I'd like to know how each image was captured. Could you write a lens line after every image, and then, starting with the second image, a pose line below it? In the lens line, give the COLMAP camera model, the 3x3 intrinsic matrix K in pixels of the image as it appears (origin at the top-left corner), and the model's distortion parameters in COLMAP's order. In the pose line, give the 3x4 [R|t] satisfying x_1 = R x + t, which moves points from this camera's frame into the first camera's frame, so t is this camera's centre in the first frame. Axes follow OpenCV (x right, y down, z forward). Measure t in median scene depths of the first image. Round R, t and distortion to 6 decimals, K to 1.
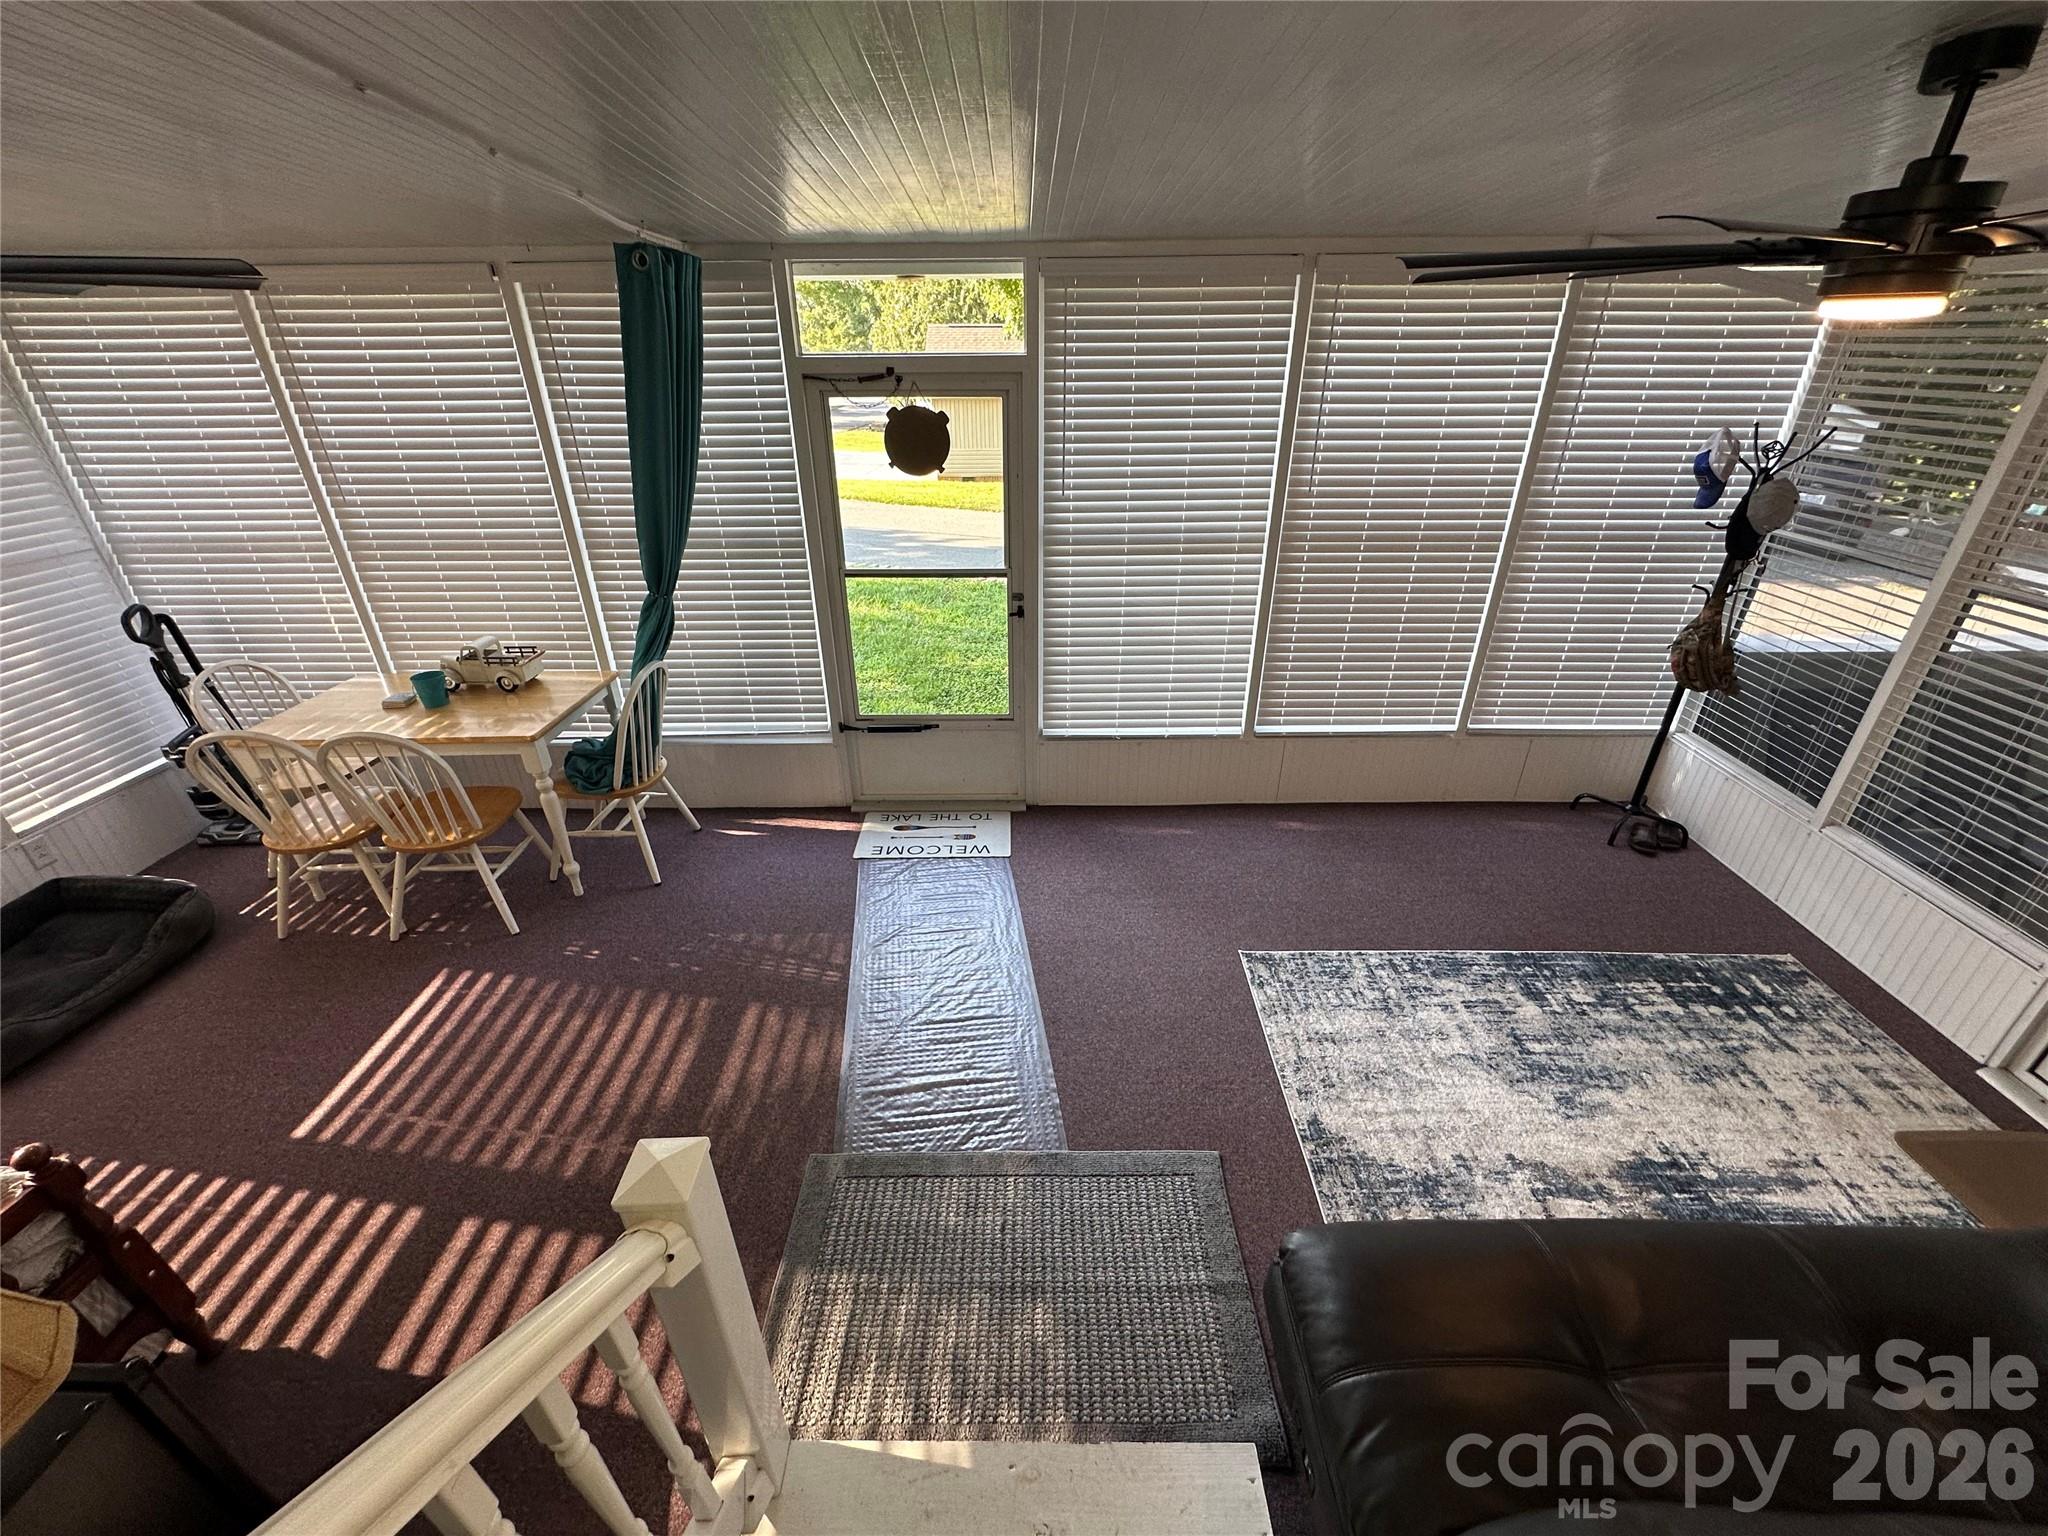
lens RADIAL K [[822.9, 0, 1032.1], [0, 822.9, 764.9], [0, 0, 1]] dist [-0.005767, 0.001728]
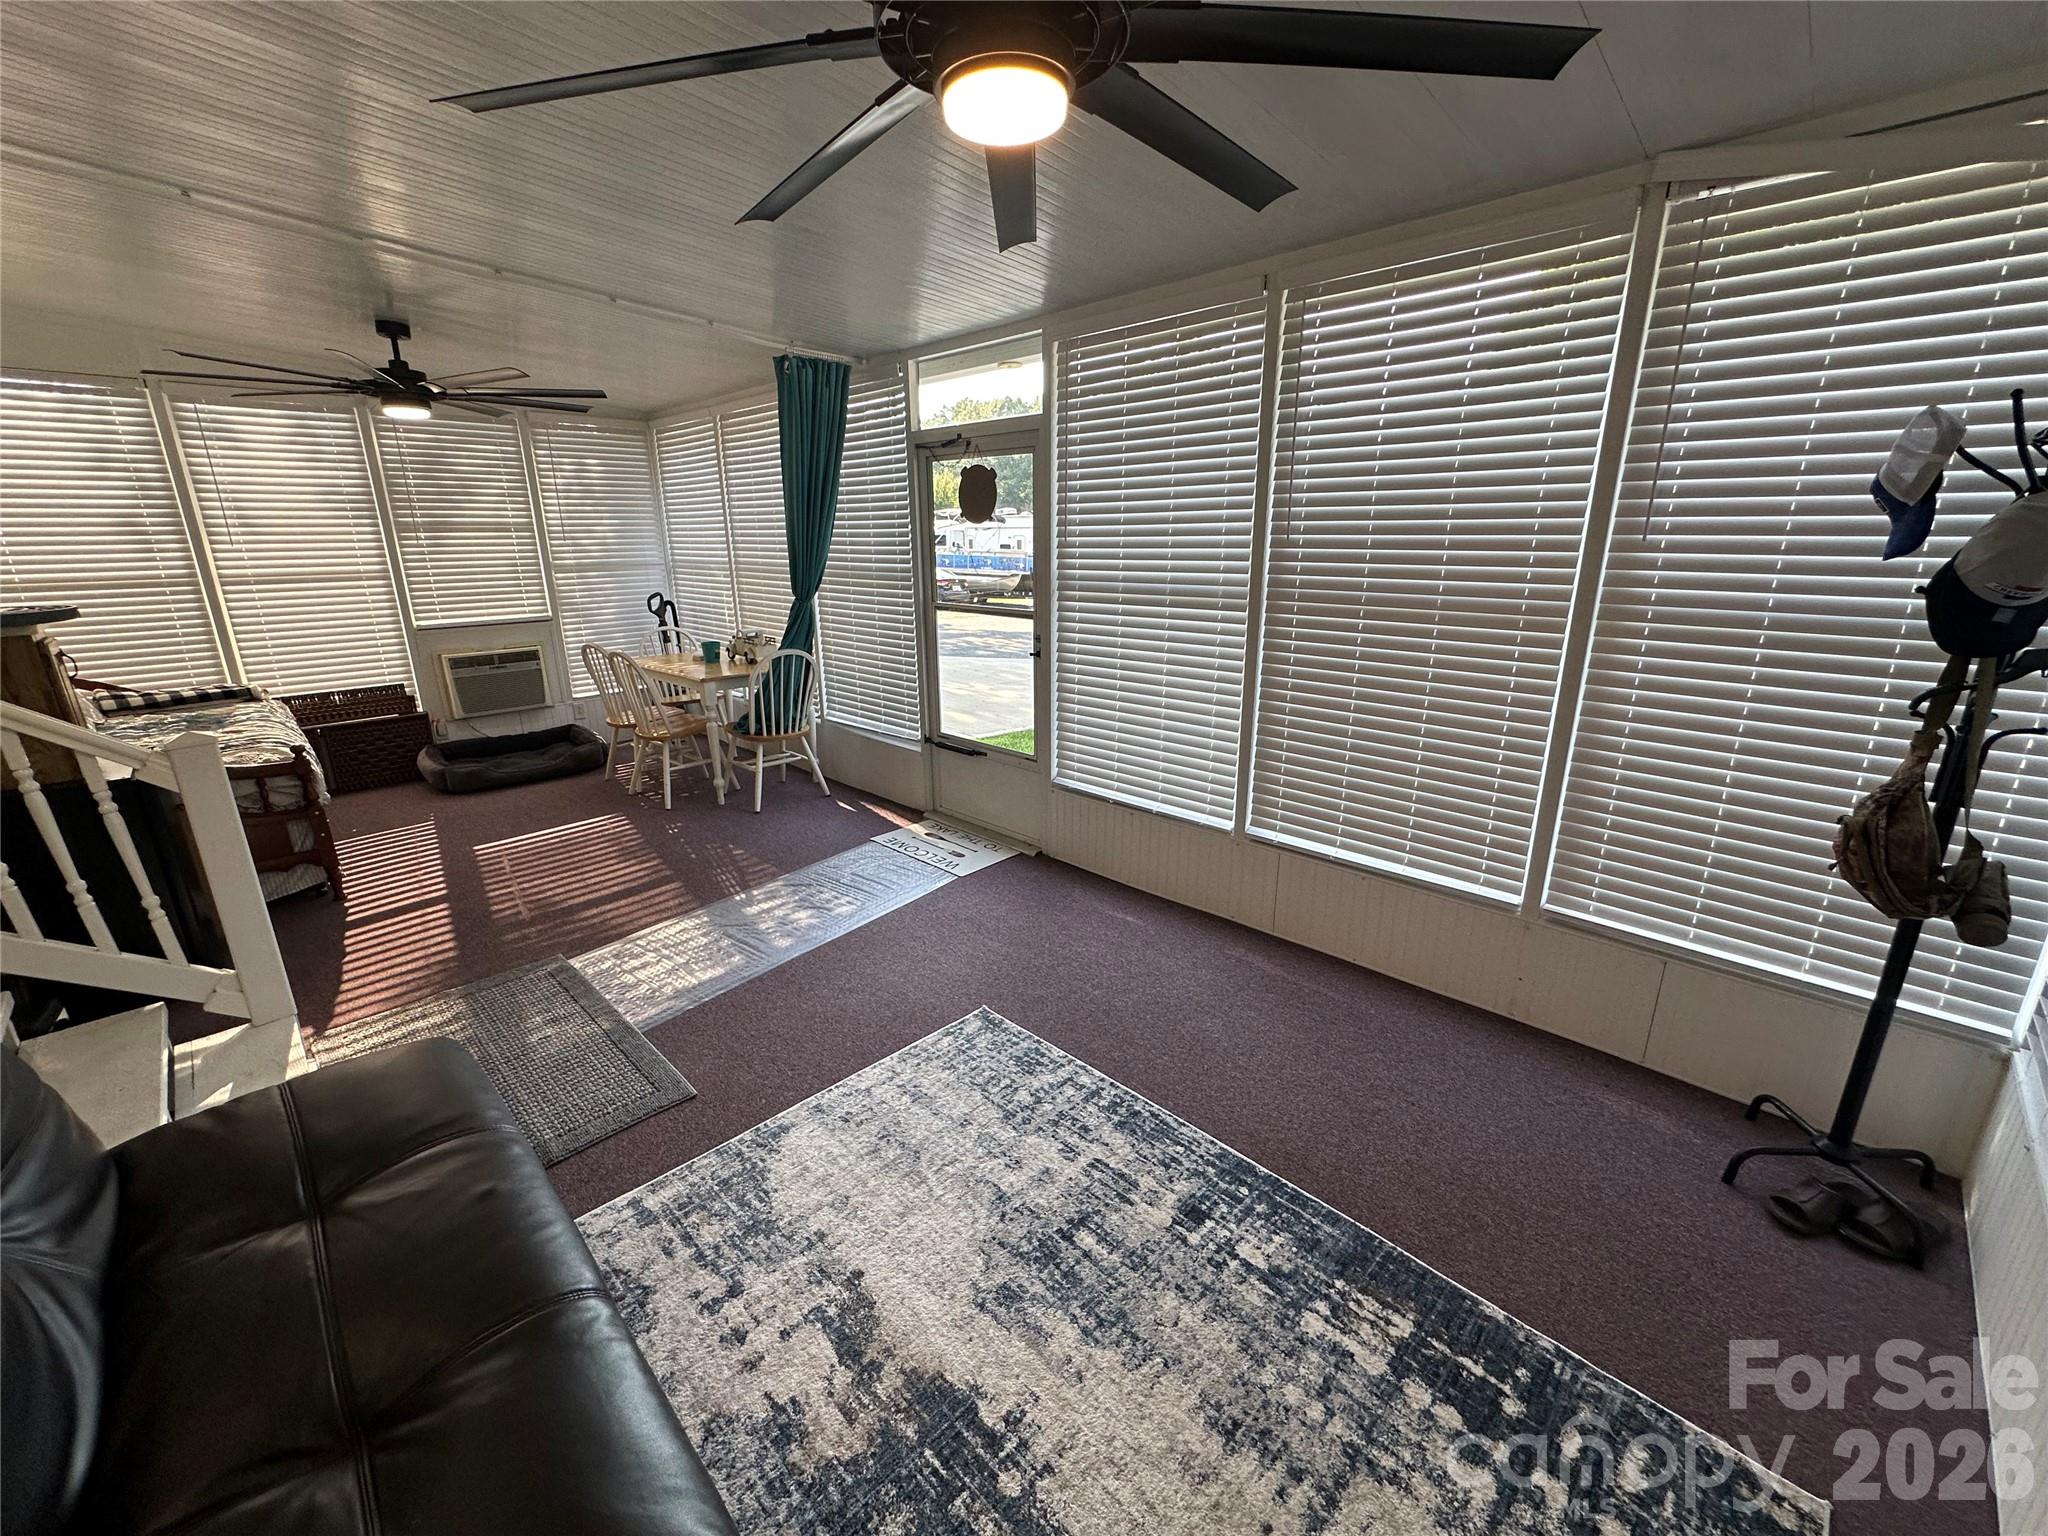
lens RADIAL K [[822.9, 0, 1031.3], [0, 822.9, 772.1], [0, 0, 1]] dist [-0.005767, 0.001728]
pose [[0.713118, 0.196461, -0.672953, 0.789817], [-0.312236, 0.948470, -0.053978, 0.016996], [0.627671, 0.248613, 0.737713, 0.295681]]
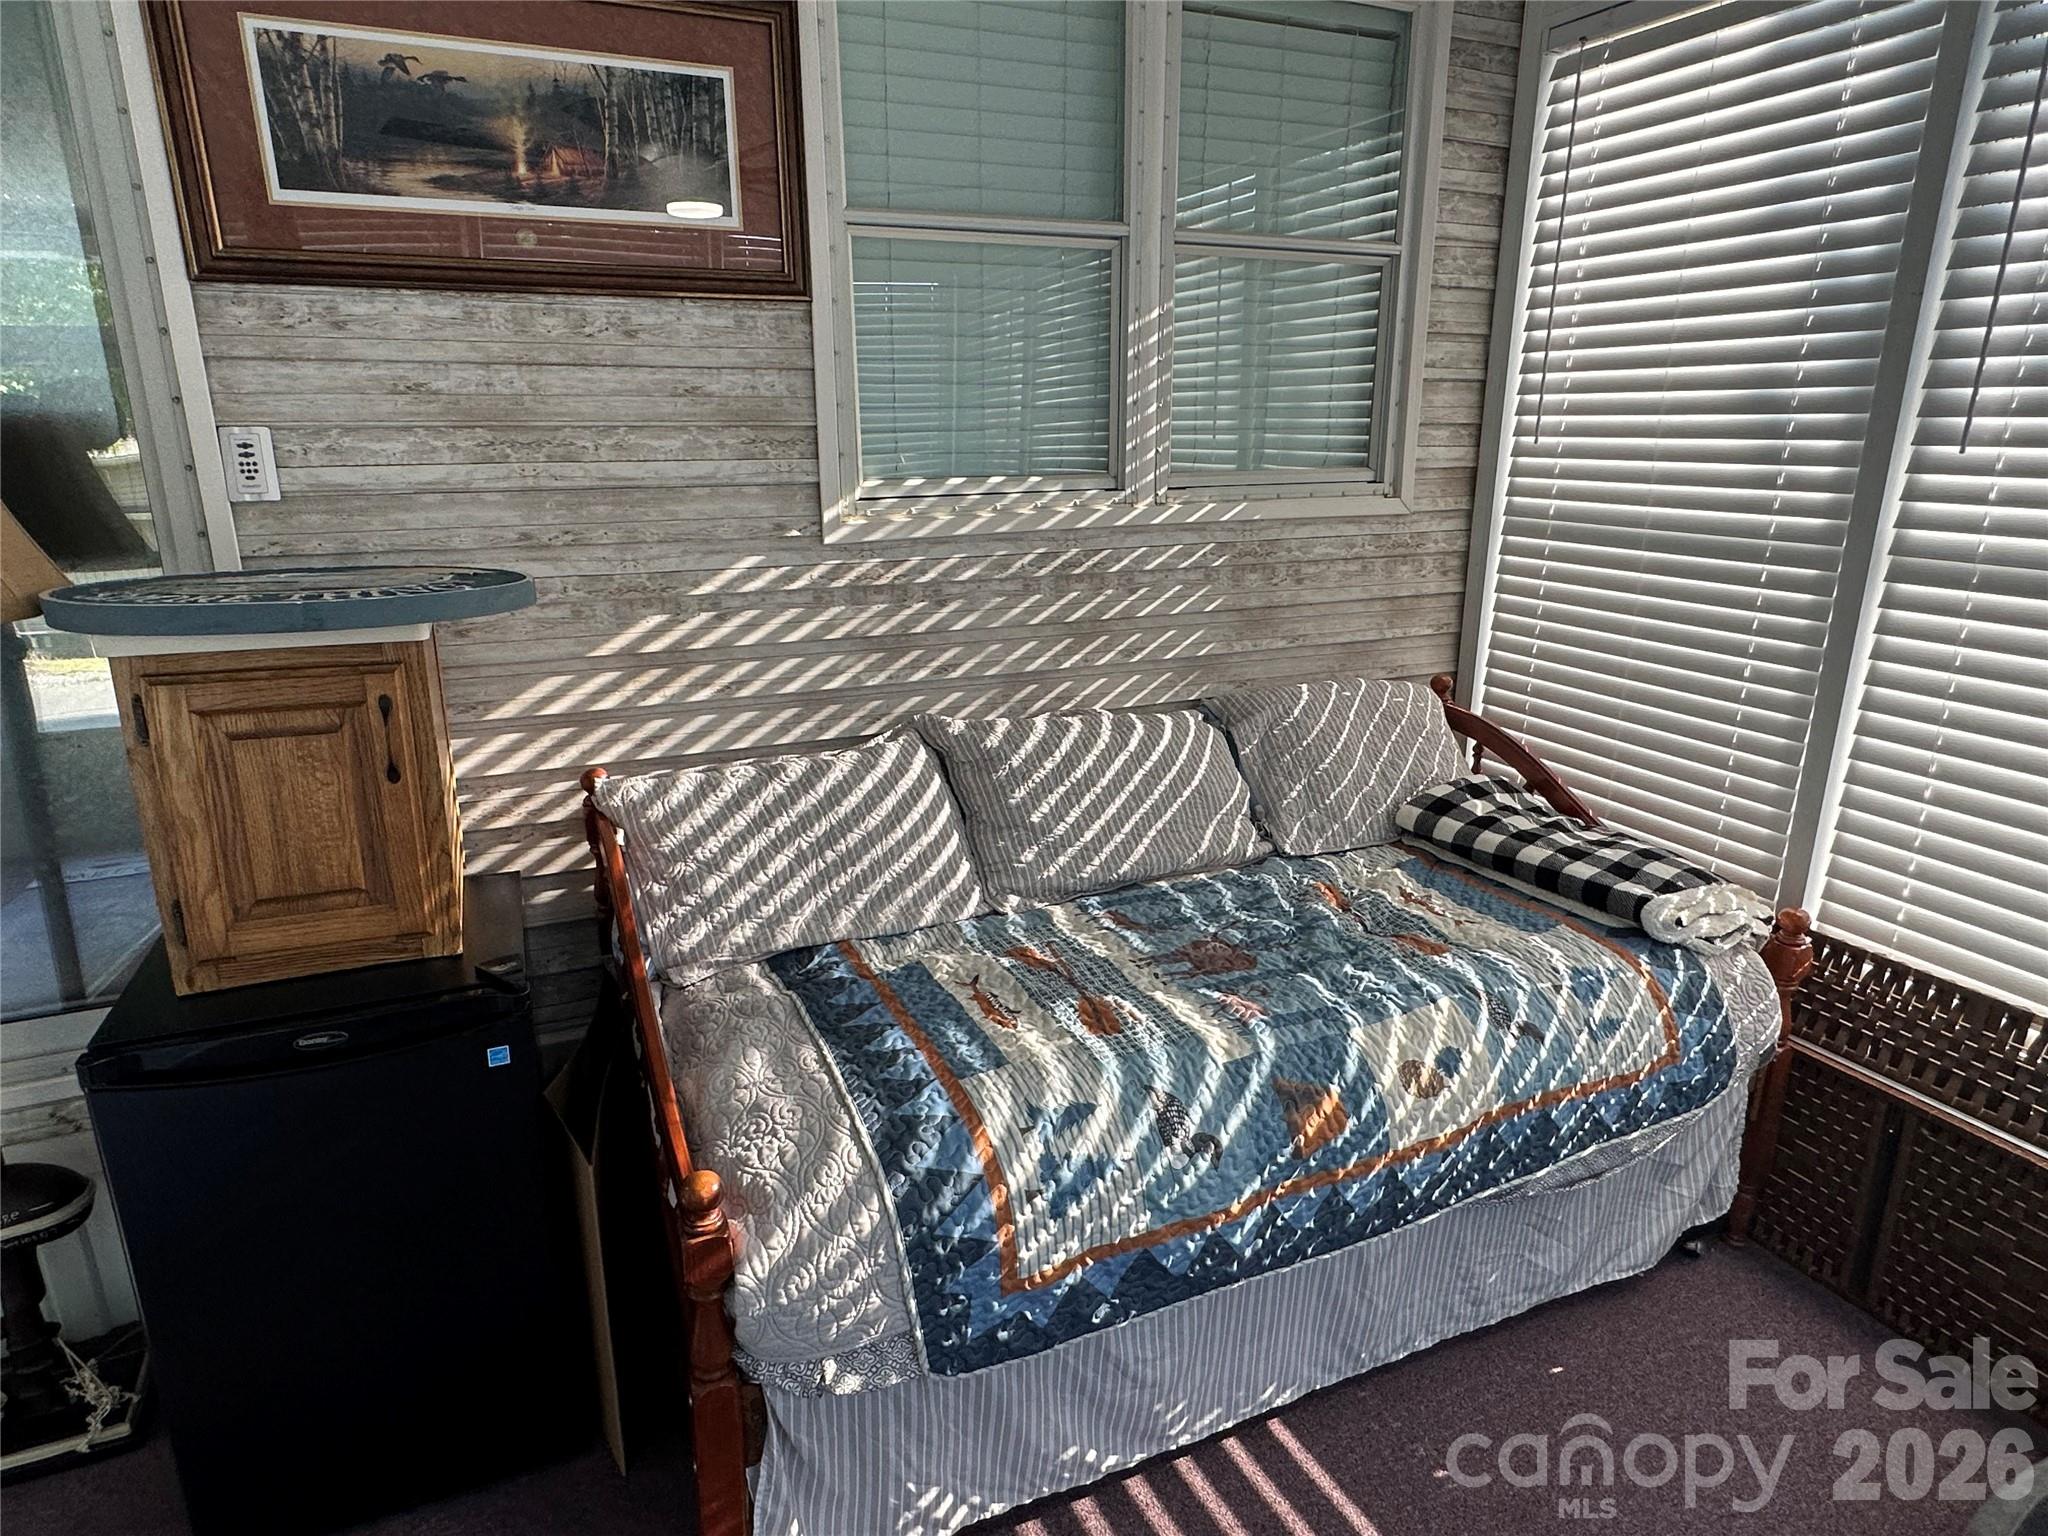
lens RADIAL K [[1190.1, 0, 1021.2], [0, 1190.1, 776.3], [0, 0, 1]] dist [-0.000038, -0.001342]
pose [[-0.920152, 0.113735, -0.374680, -0.525205], [-0.177328, 0.732095, 0.657717, -0.183680], [0.349107, 0.671641, -0.653470, 0.699650]]
